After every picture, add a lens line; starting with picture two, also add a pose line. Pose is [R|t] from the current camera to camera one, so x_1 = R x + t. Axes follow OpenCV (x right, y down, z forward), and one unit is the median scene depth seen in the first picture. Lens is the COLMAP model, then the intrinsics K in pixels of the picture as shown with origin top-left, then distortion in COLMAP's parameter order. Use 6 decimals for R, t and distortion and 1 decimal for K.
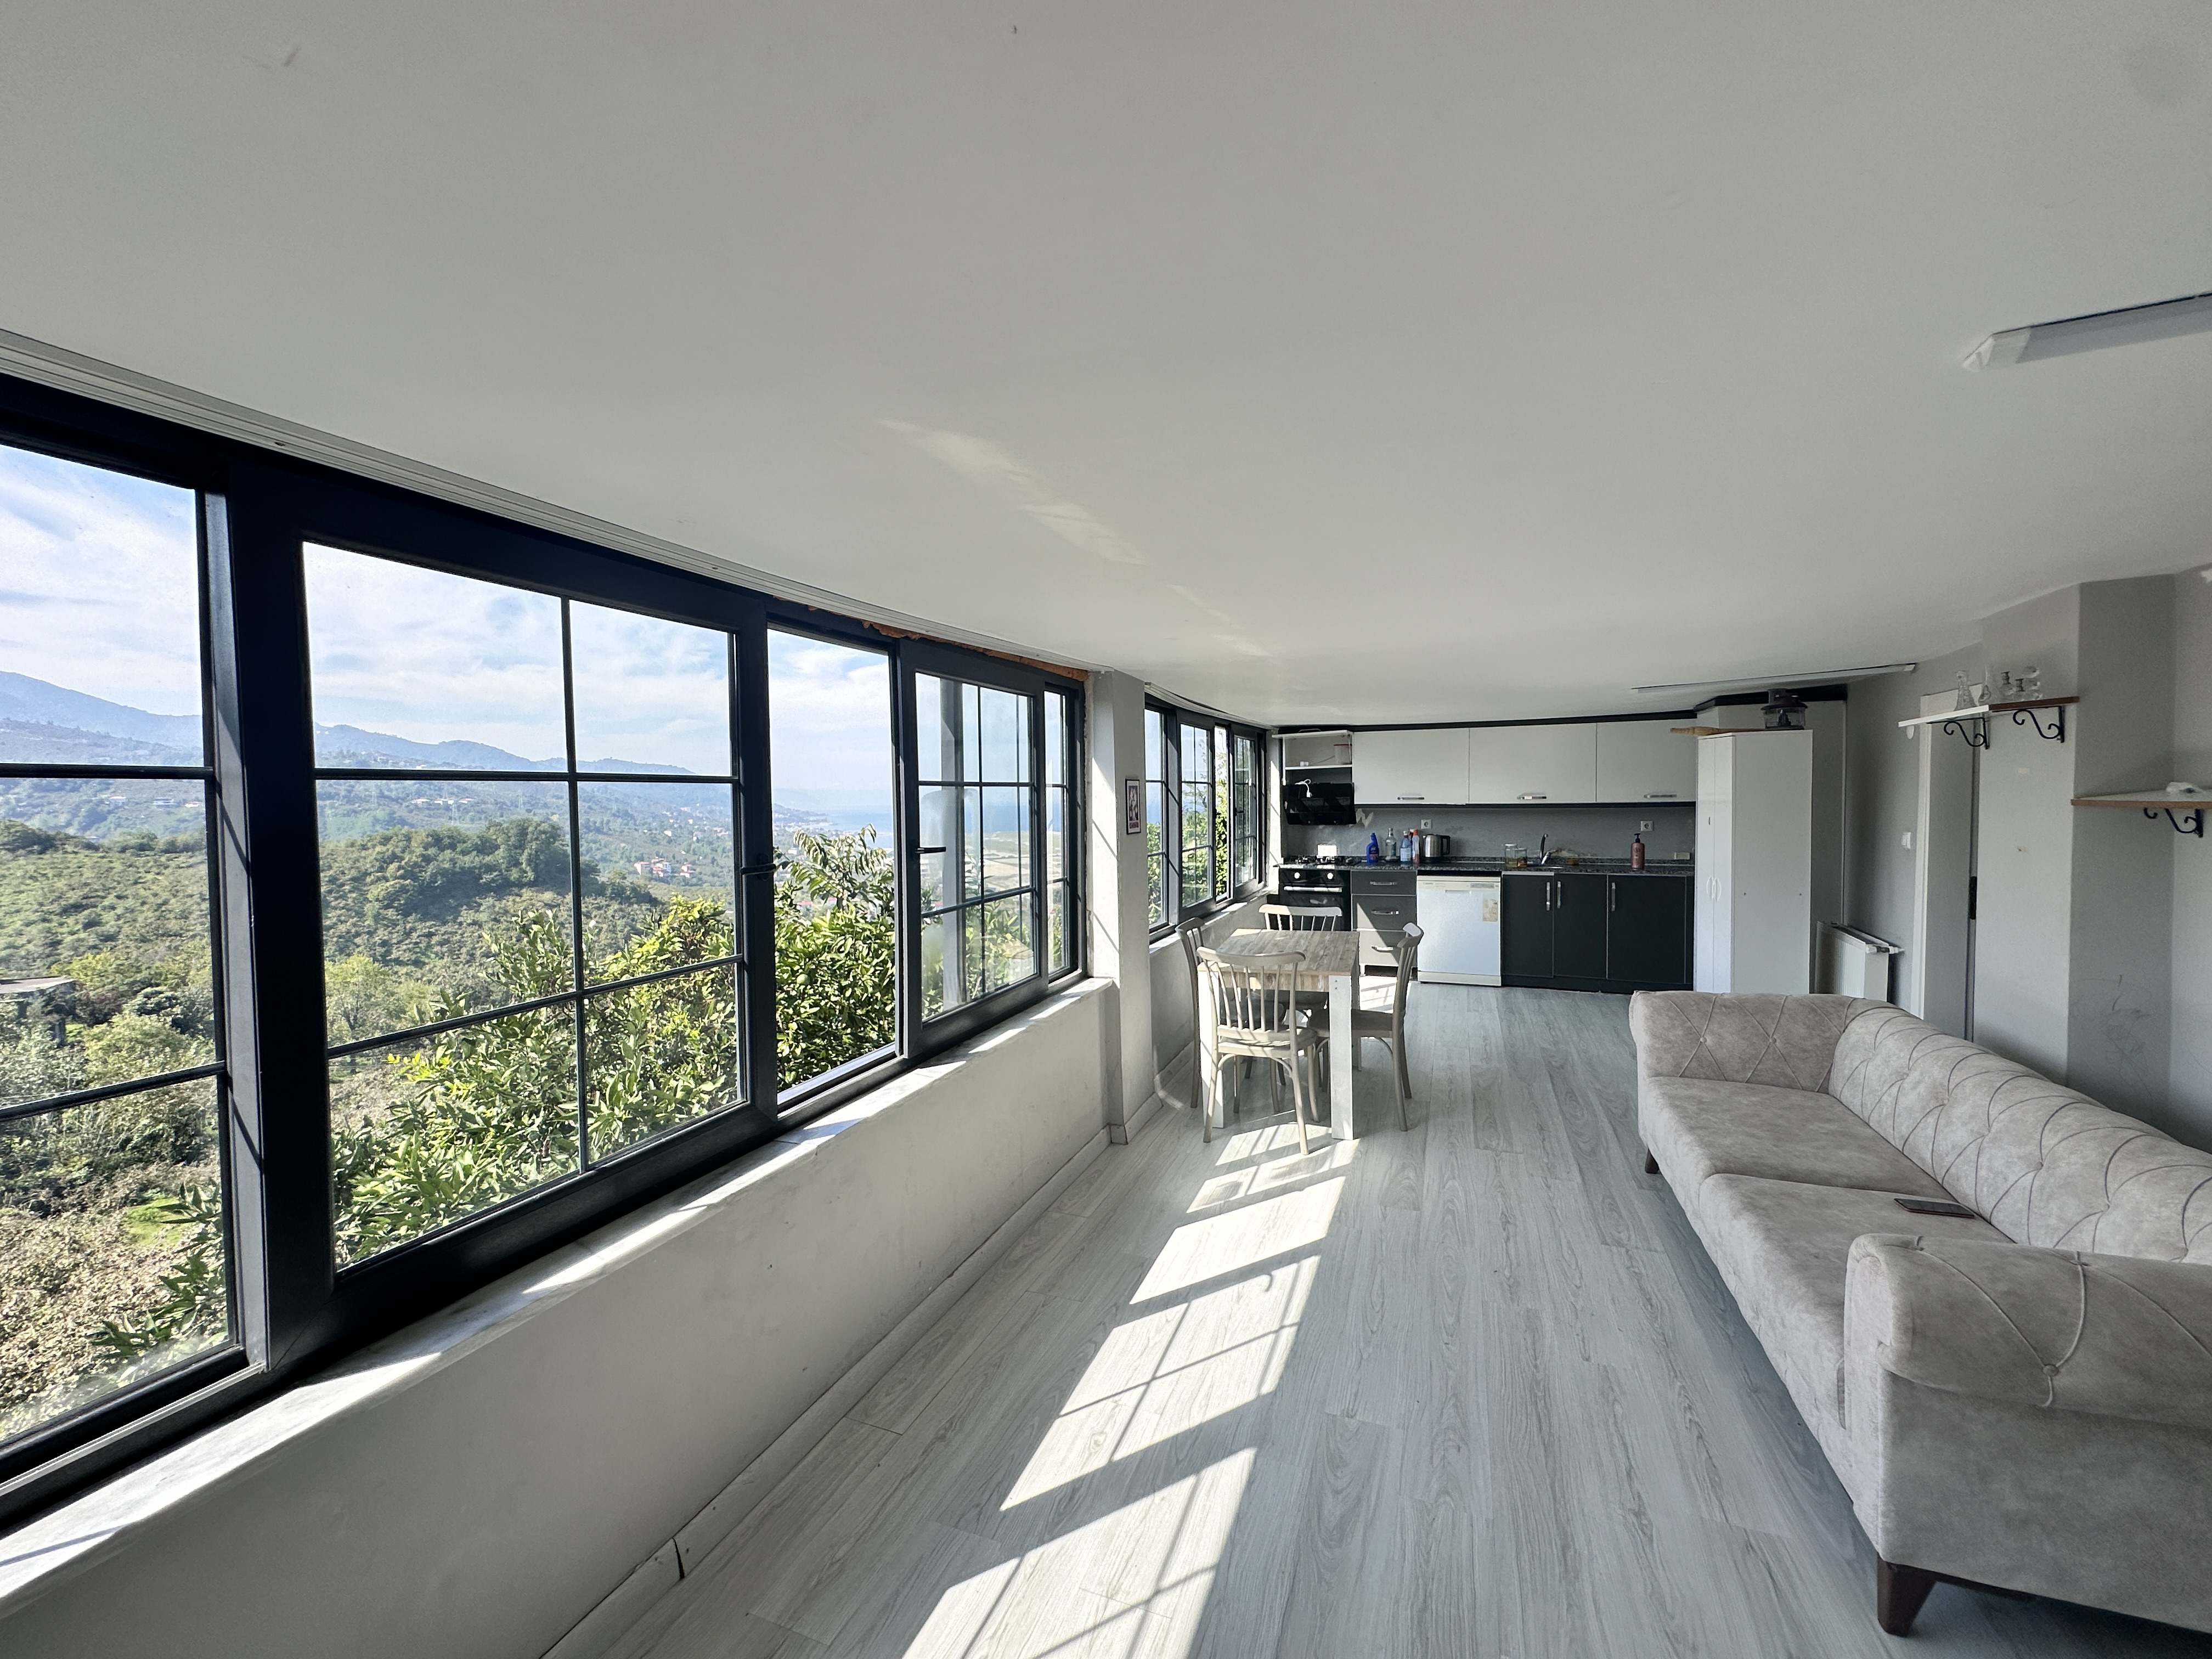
lens RADIAL K [[881.5, 0, 1103.9], [0, 881.5, 825.6], [0, 0, 1]] dist [-0.007365, 0.000612]
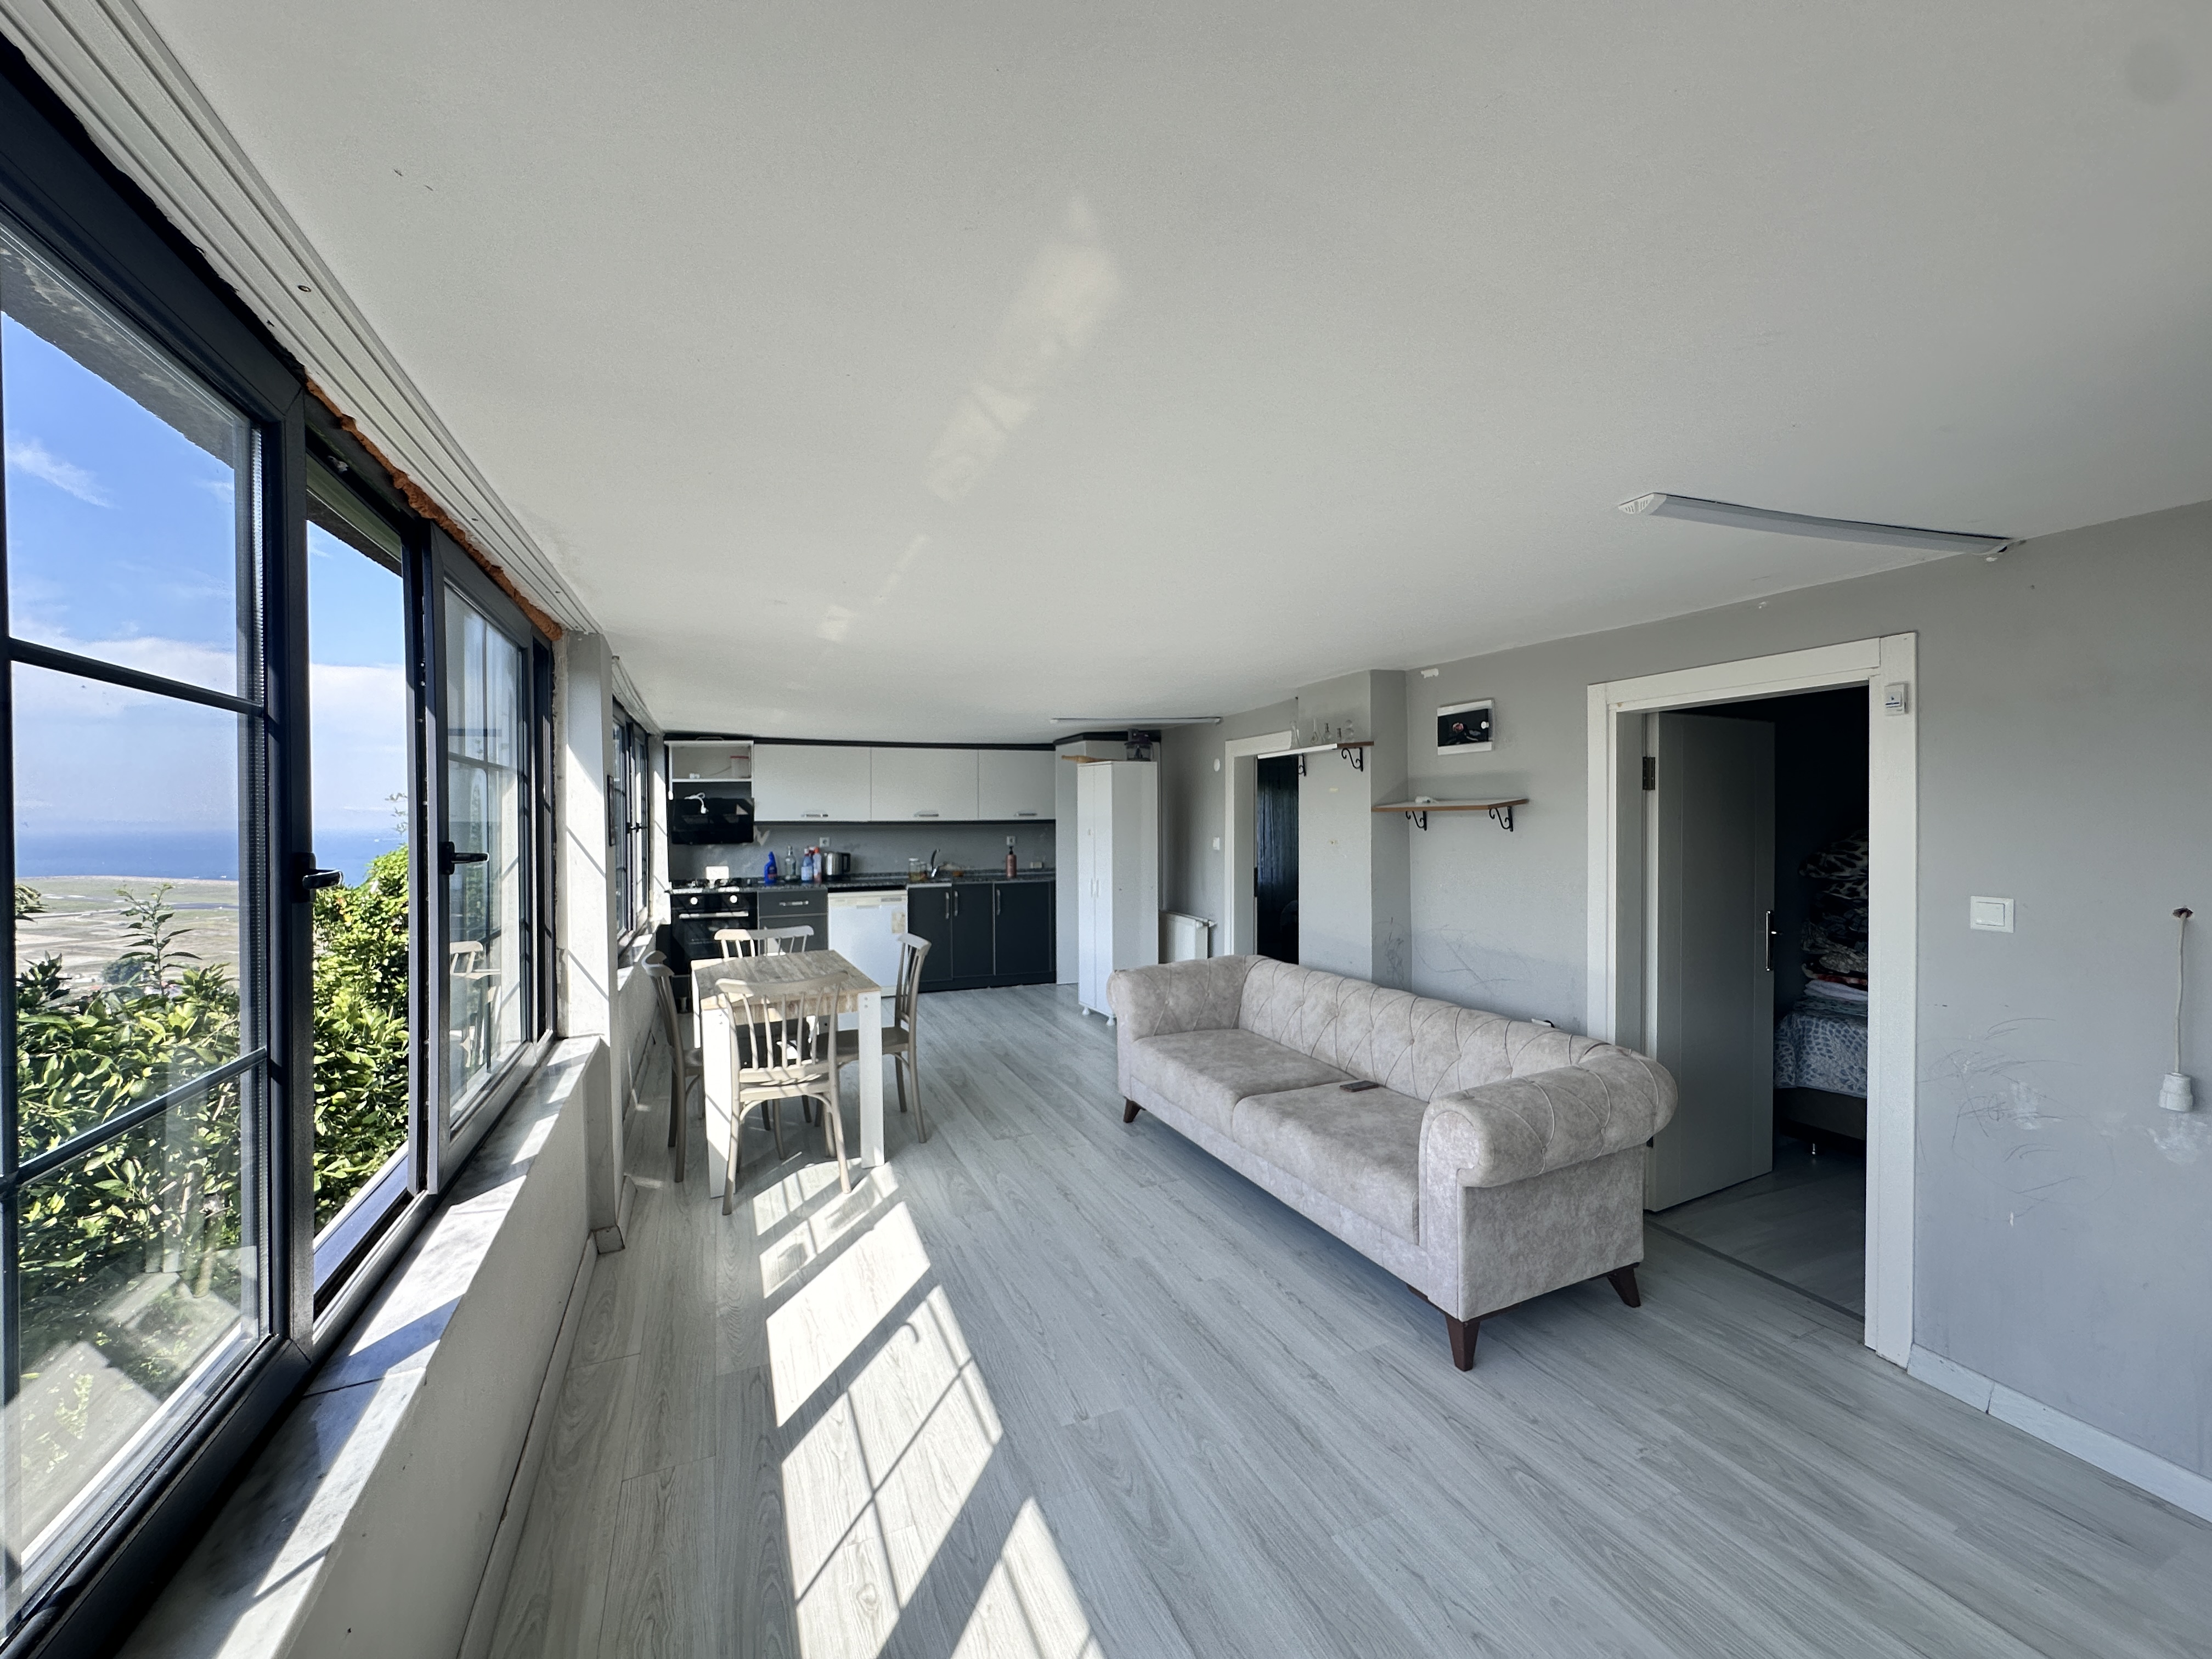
lens RADIAL K [[883.0, 0, 1110.5], [0, 883.0, 825.1], [0, 0, 1]] dist [-0.006861, 0.000061]
pose [[0.706295, 0.002834, 0.707912, -0.252245], [0.020201, 0.999504, -0.024156, 0.022529], [-0.707630, 0.031362, 0.705887, 0.168649]]
